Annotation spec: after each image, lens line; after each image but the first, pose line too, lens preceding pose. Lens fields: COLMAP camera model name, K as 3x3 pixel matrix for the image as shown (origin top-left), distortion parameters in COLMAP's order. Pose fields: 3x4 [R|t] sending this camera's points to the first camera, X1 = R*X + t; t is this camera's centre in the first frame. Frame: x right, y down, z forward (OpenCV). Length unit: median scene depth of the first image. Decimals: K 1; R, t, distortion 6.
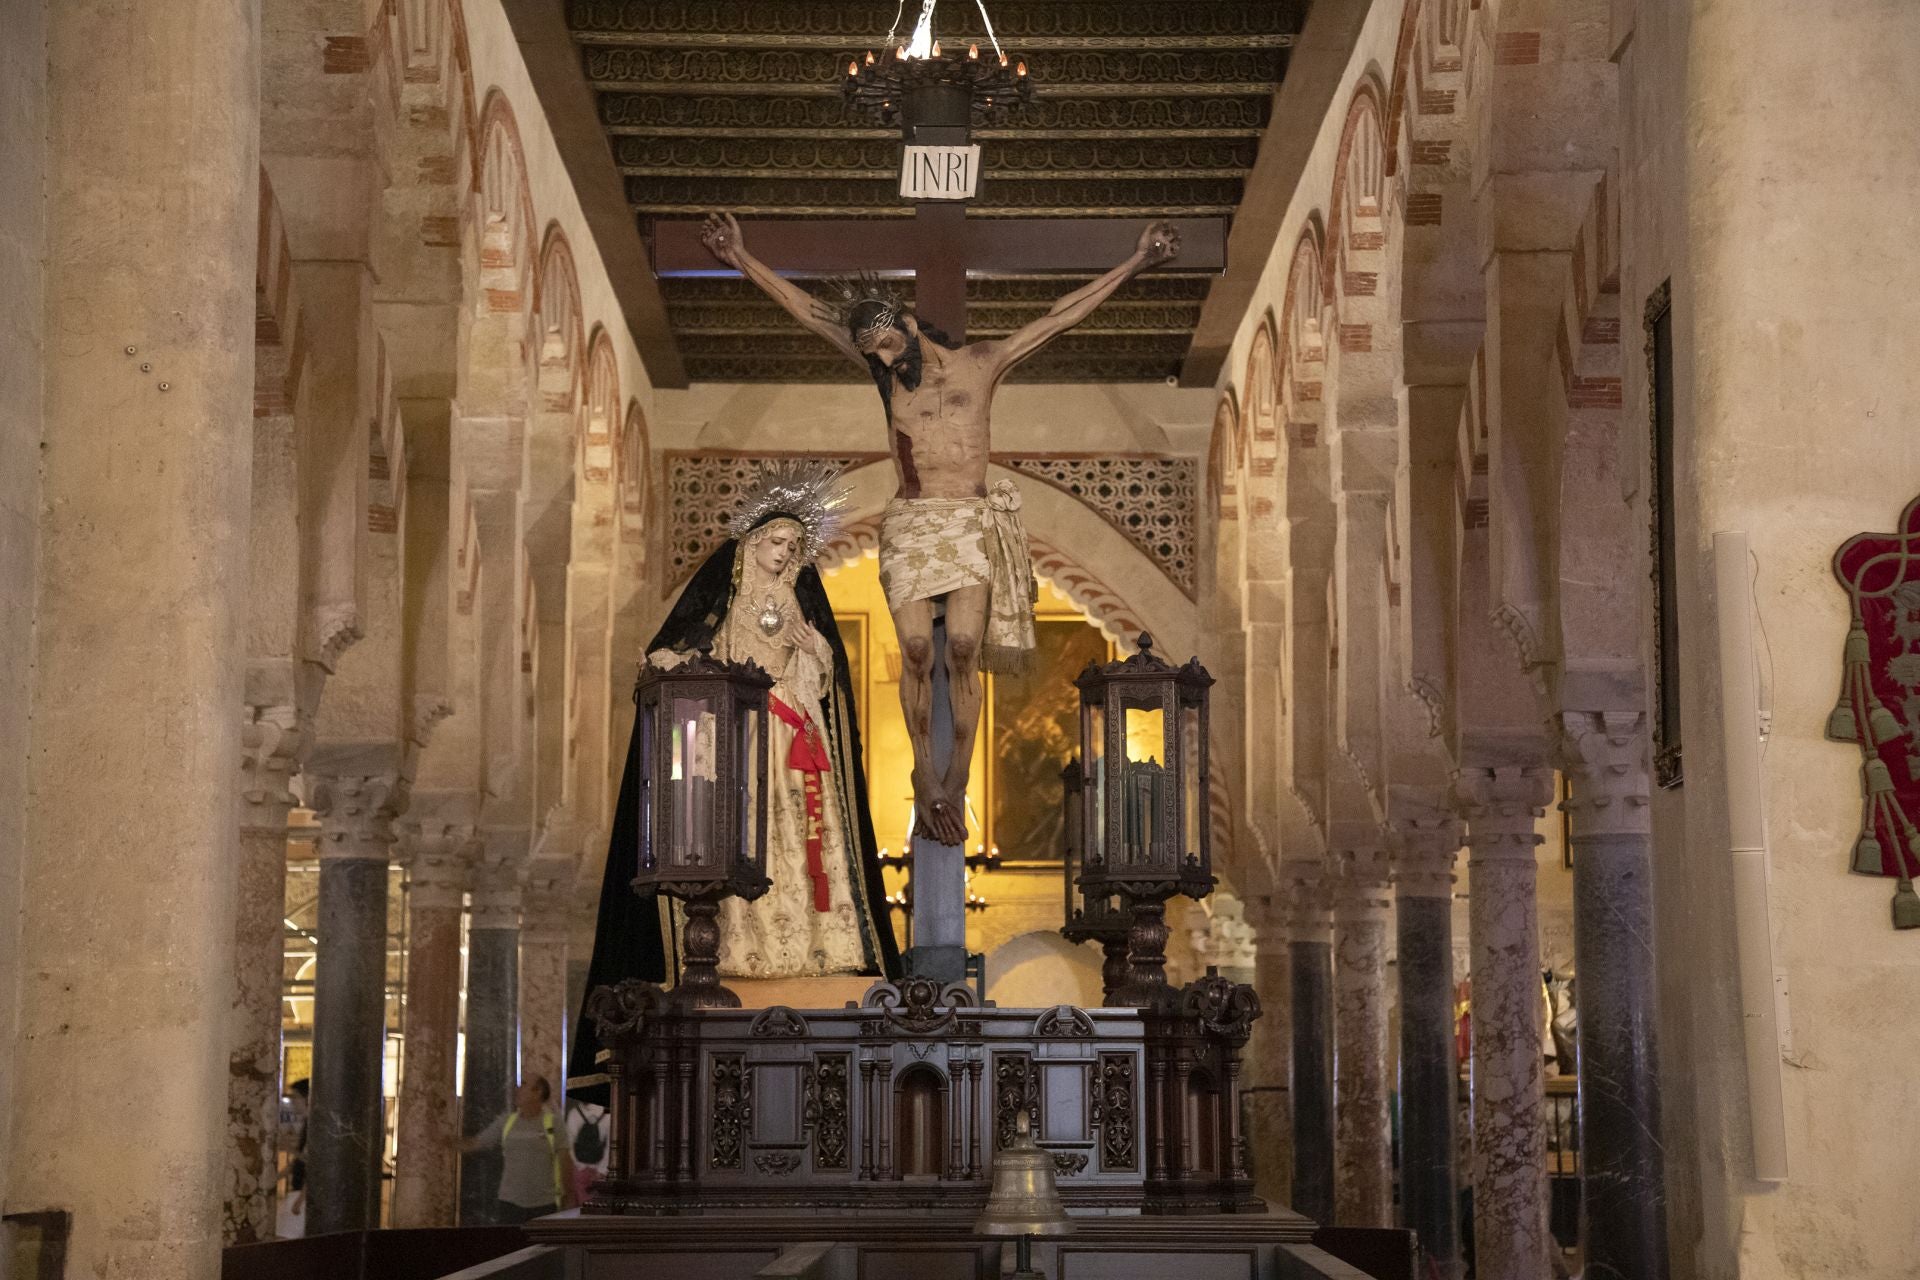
lens RADIAL K [[3154.4, 0, 954.3], [0, 3154.4, 644.9], [0, 0, 1]] dist [0.240026, 0.093414]
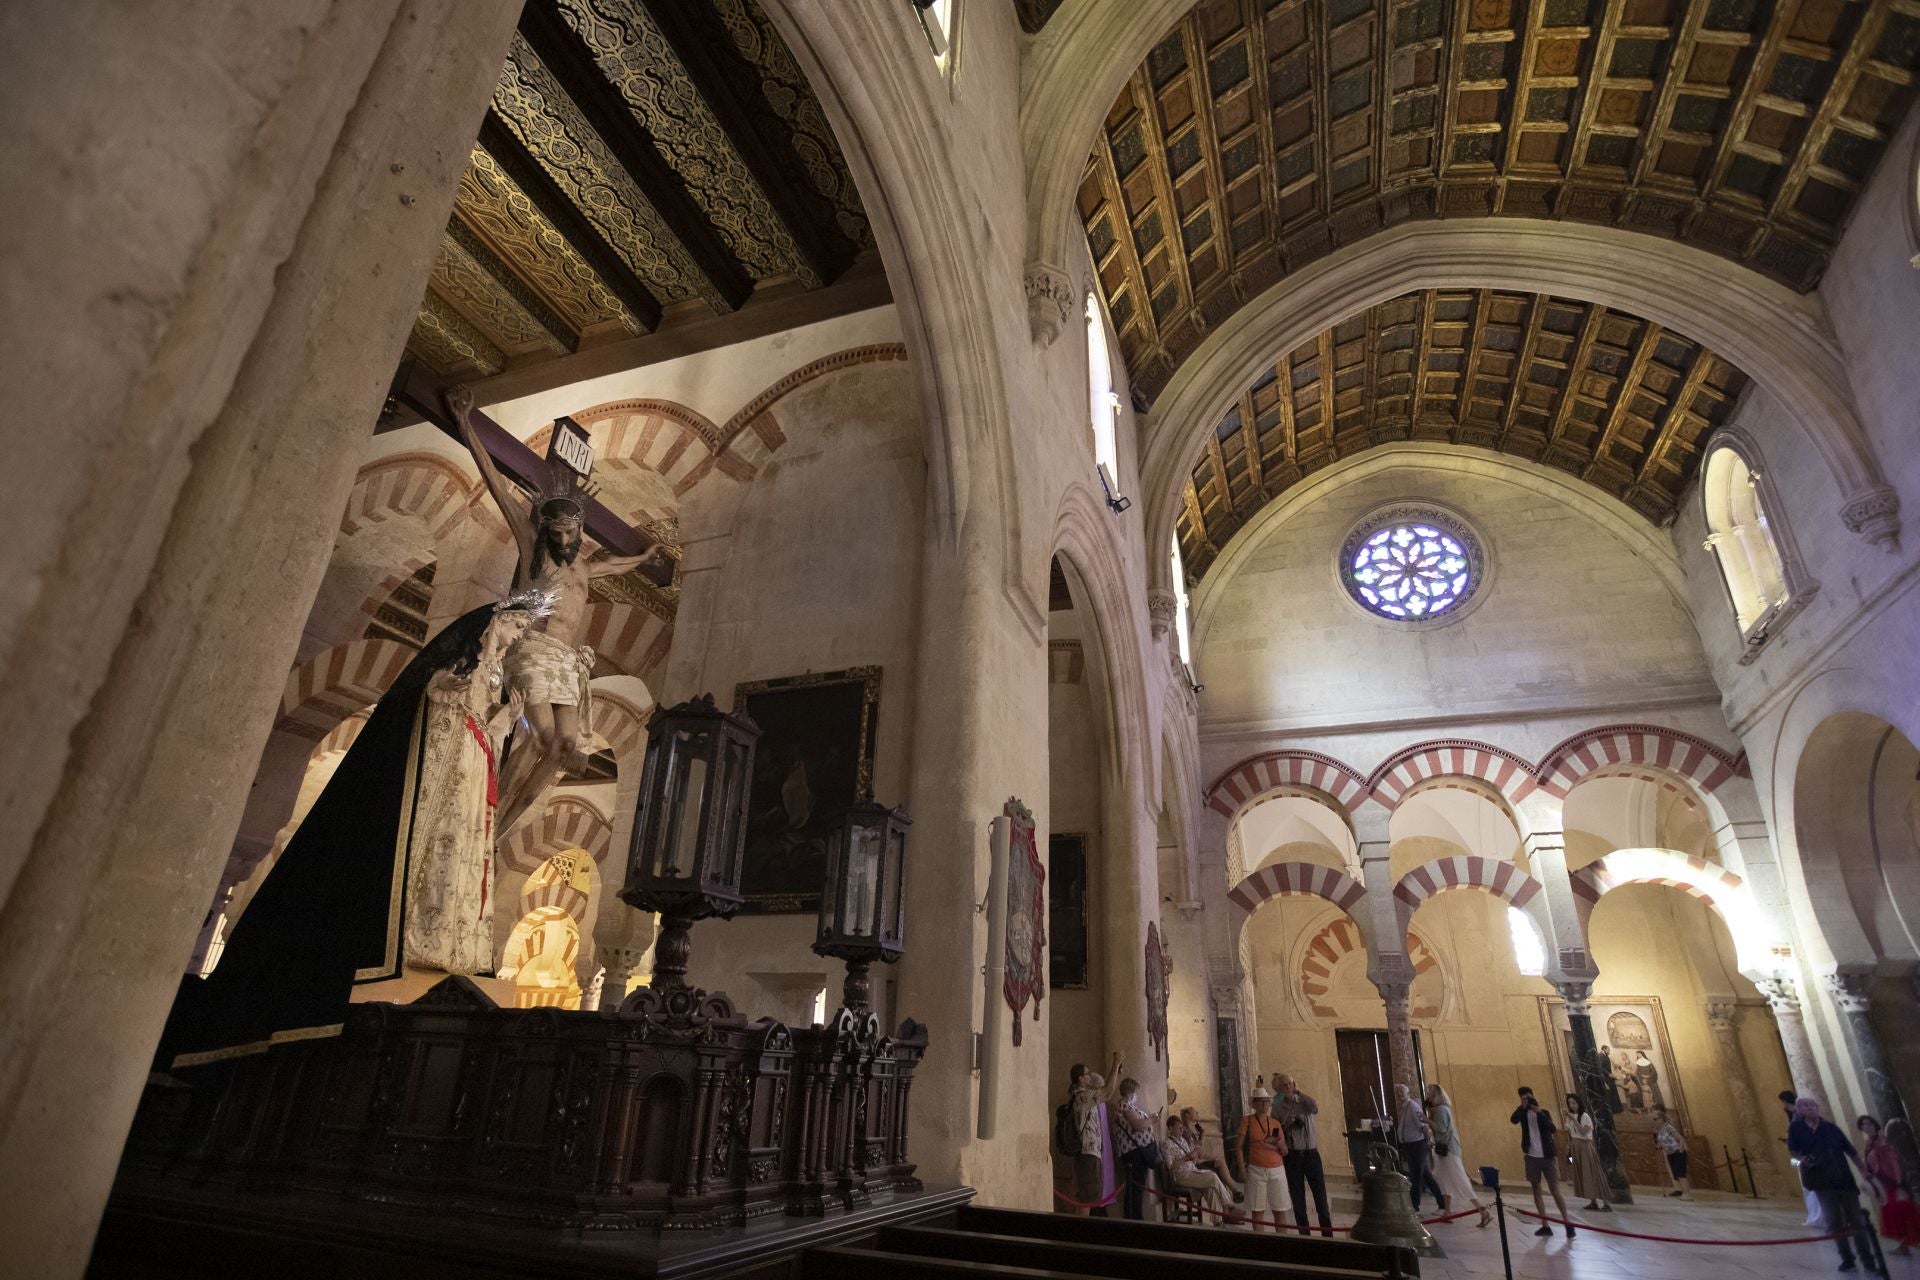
lens RADIAL K [[954.9, 0, 941.7], [0, 954.9, 623.0], [0, 0, 1]] dist [-0.017229, 0.000353]
pose [[0.360013, 0.414183, 0.835968, -0.304344], [-0.163971, 0.910194, -0.380343, 0.082395], [-0.918425, -0.000146, 0.395596, 0.642844]]
